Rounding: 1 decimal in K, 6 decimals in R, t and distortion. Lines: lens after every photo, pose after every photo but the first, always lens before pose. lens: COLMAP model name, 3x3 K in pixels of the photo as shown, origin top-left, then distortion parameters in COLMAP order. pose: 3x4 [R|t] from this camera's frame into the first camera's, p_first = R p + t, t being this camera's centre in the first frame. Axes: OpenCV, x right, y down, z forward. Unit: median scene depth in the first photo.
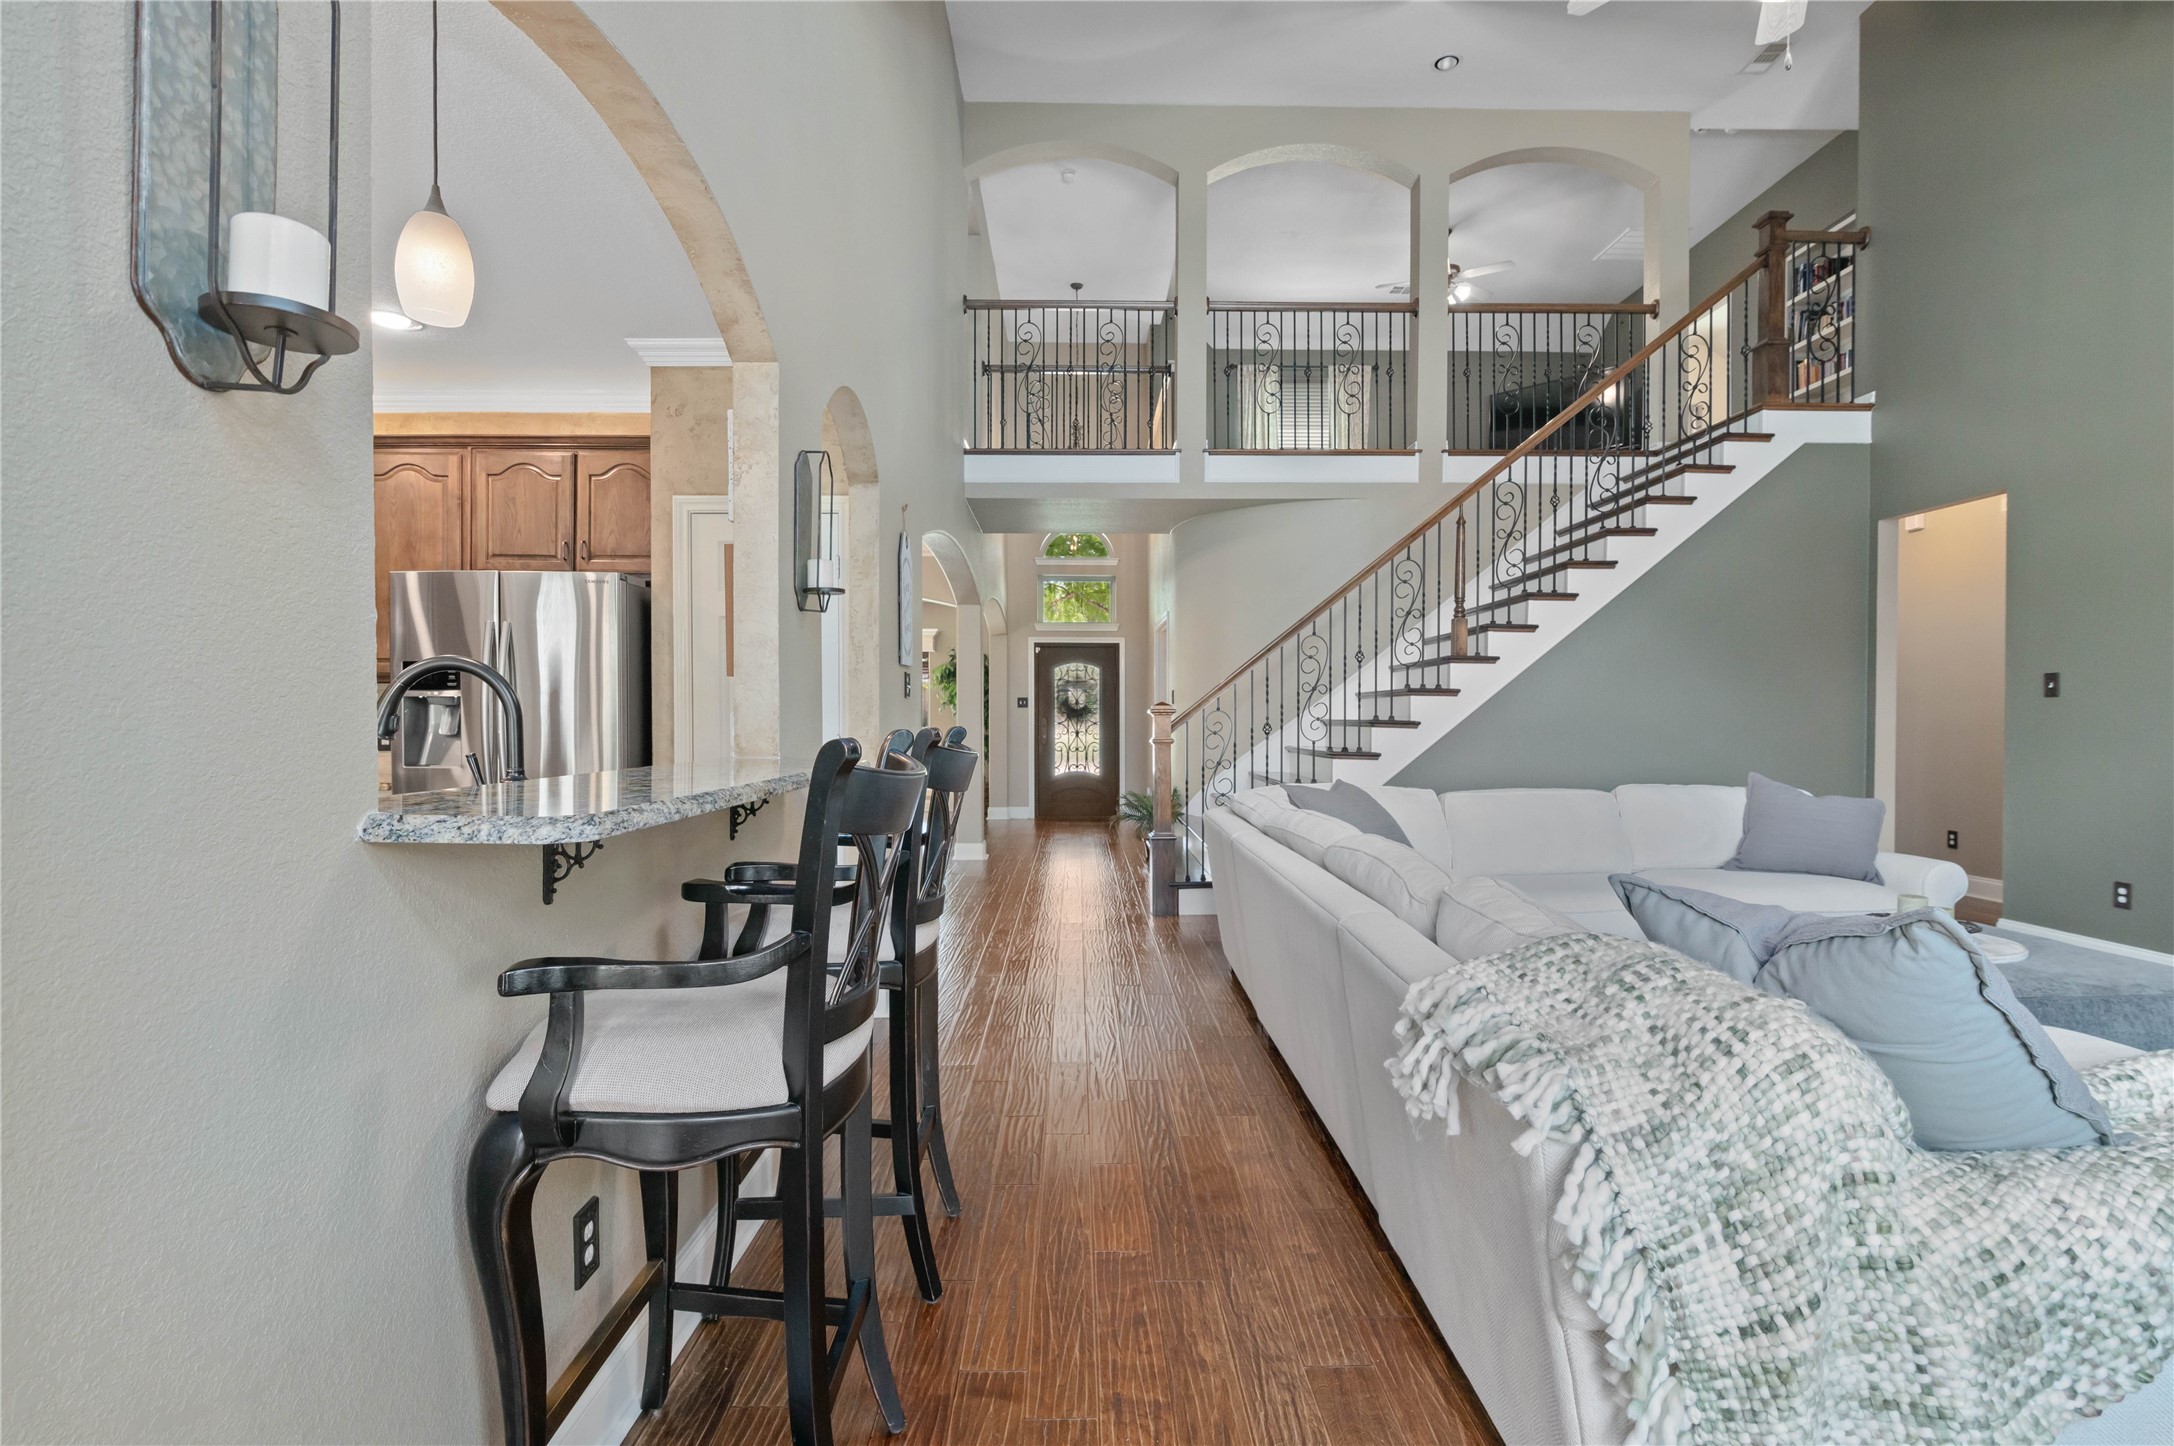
lens RADIAL K [[1037.1, 0, 1095.2], [0, 1037.1, 728.6], [0, 0, 1]] dist [-0.005877, 0.000677]
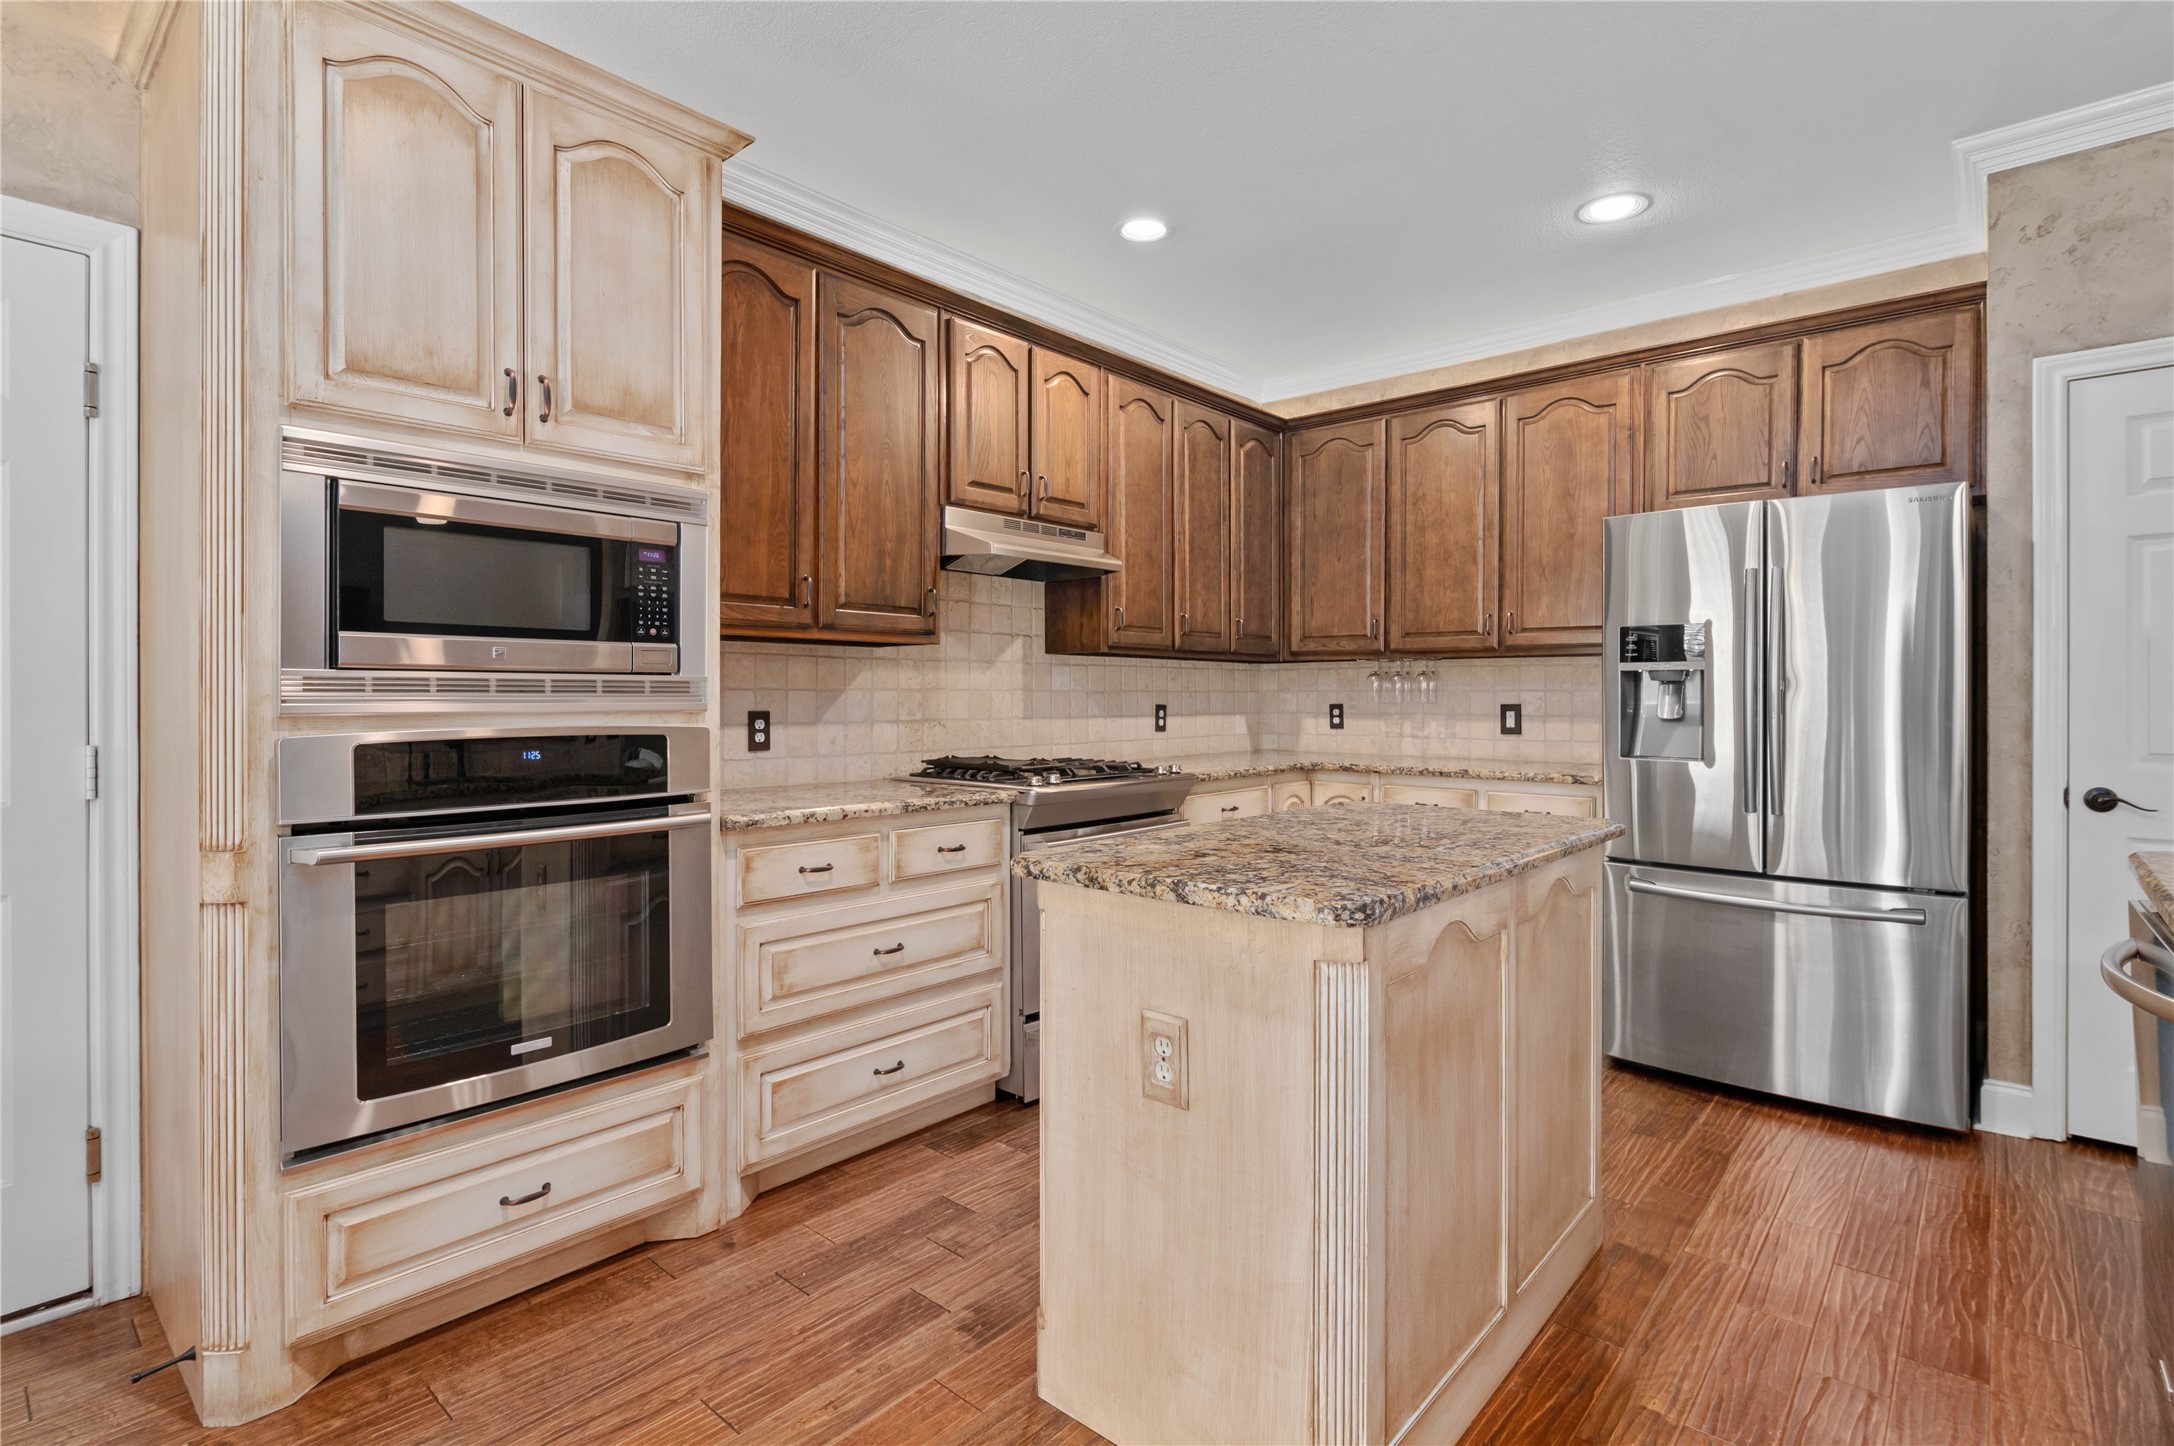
lens RADIAL K [[1037.1, 0, 1088.2], [0, 1037.1, 695.9], [0, 0, 1]] dist [-0.005877, 0.000677]
pose [[0.737524, 0.002952, -0.675315, -0.377274], [-0.007238, 0.999968, -0.003534, -0.004952], [0.675283, 0.007494, 0.737521, 0.107348]]
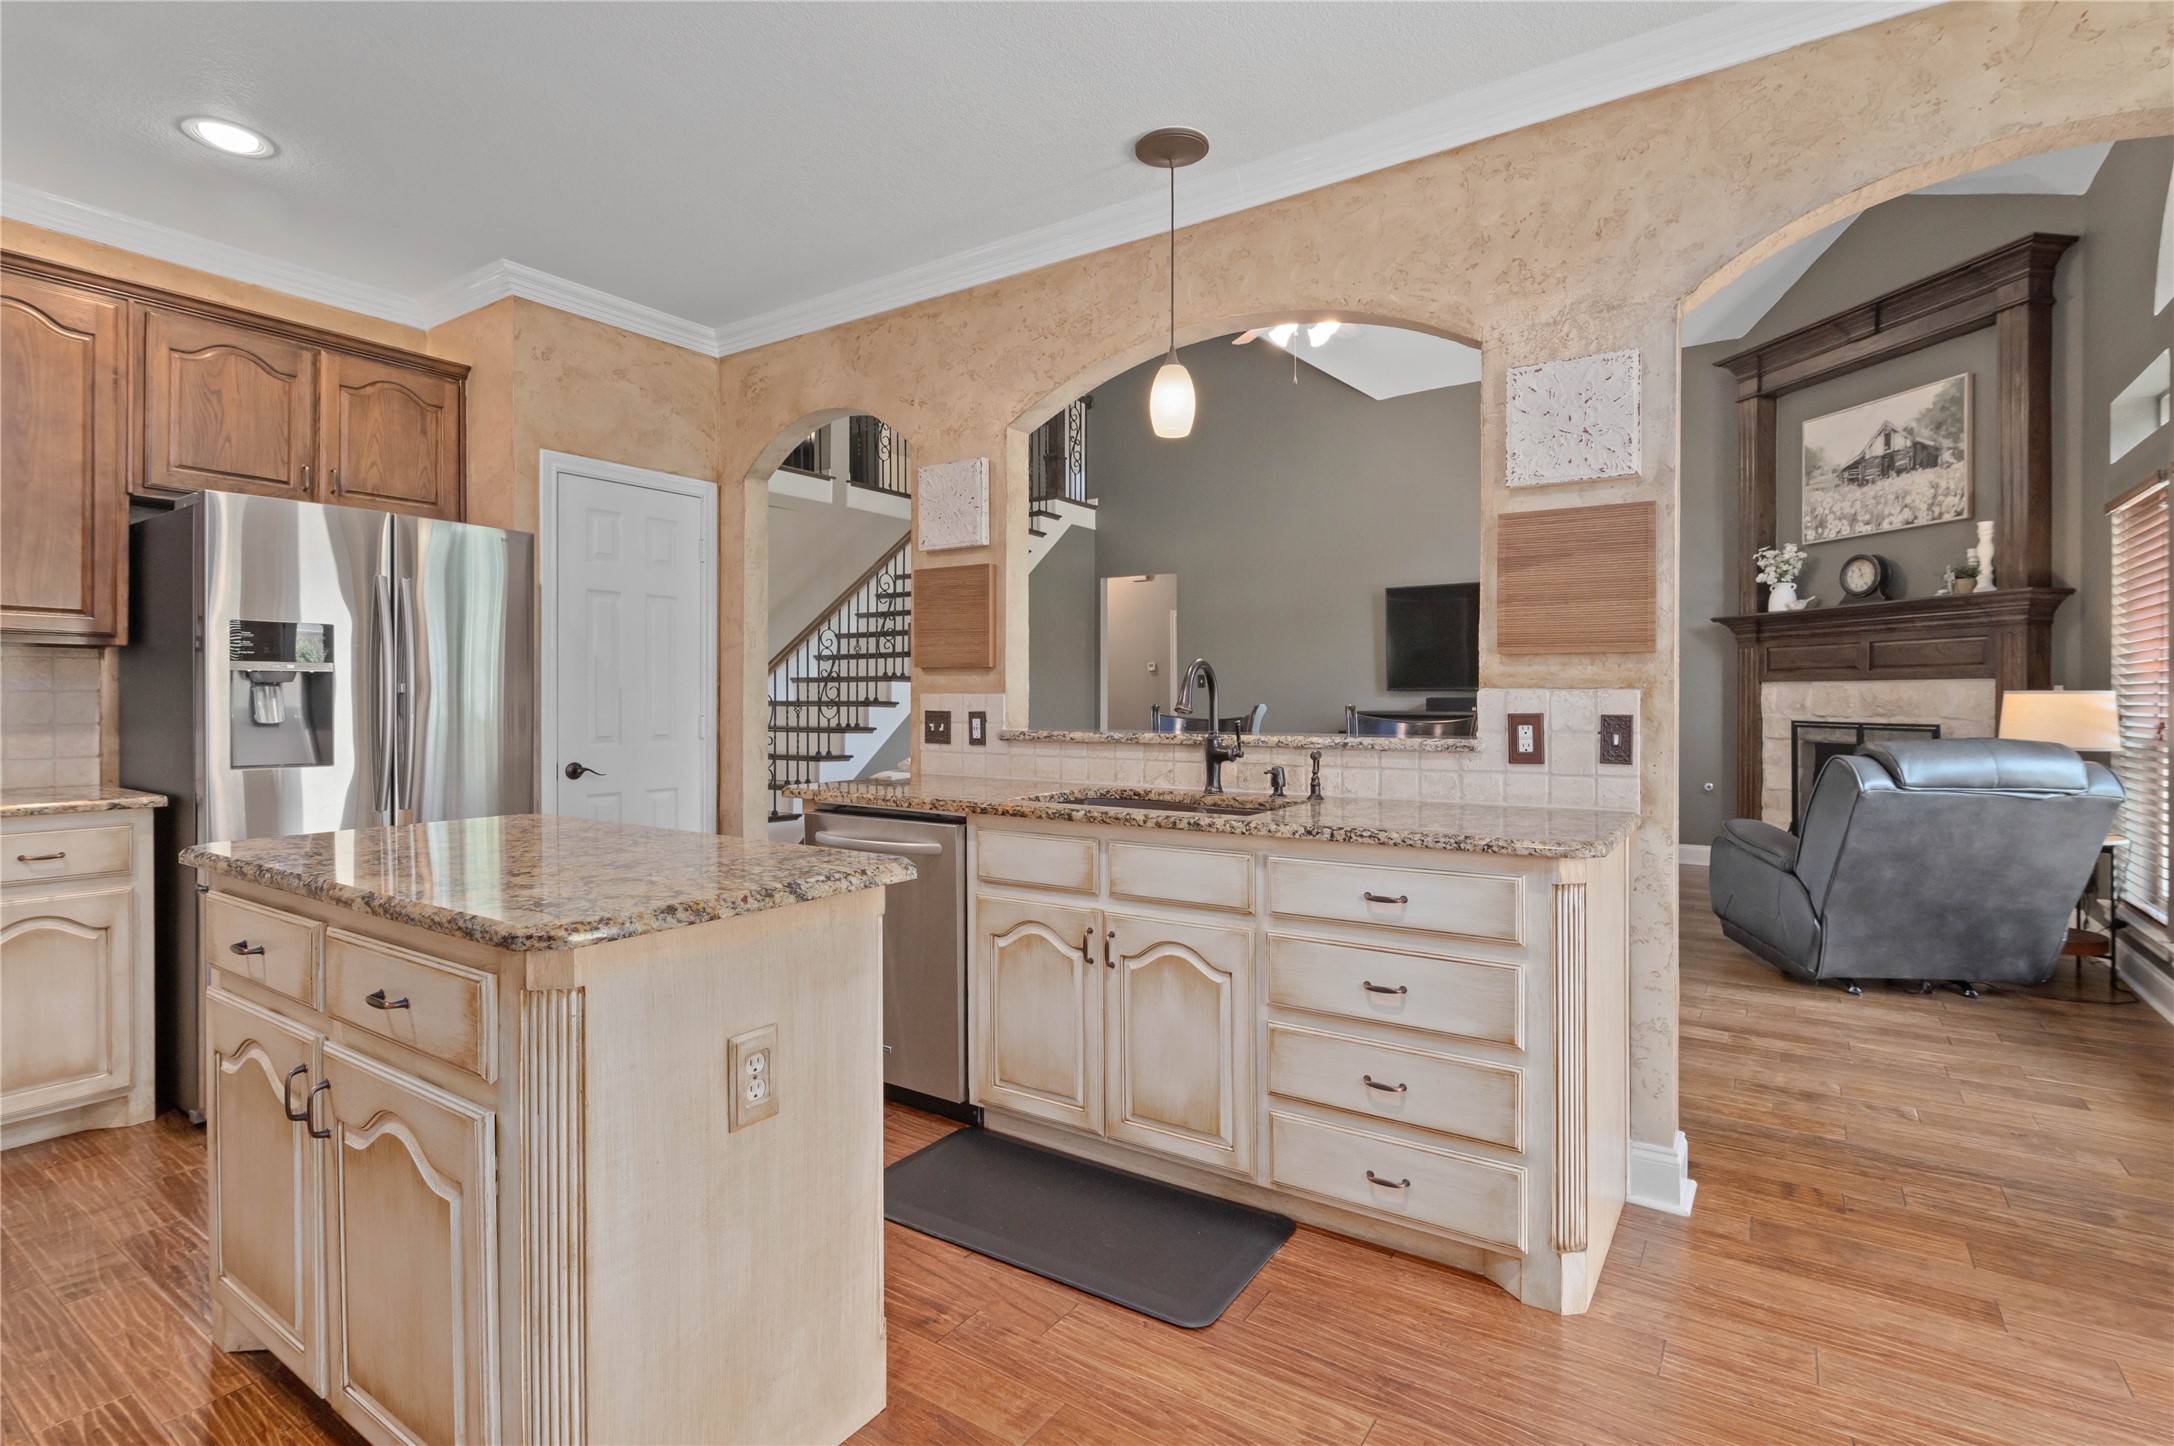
lens RADIAL K [[1037.1, 0, 1085.5], [0, 1037.1, 701.5], [0, 0, 1]] dist [-0.005877, 0.000677]
pose [[0.577781, -0.000922, 0.816191, -0.797955], [0.005086, 0.999984, -0.002470, -0.004204], [-0.816176, 0.005579, 0.577776, 0.101507]]
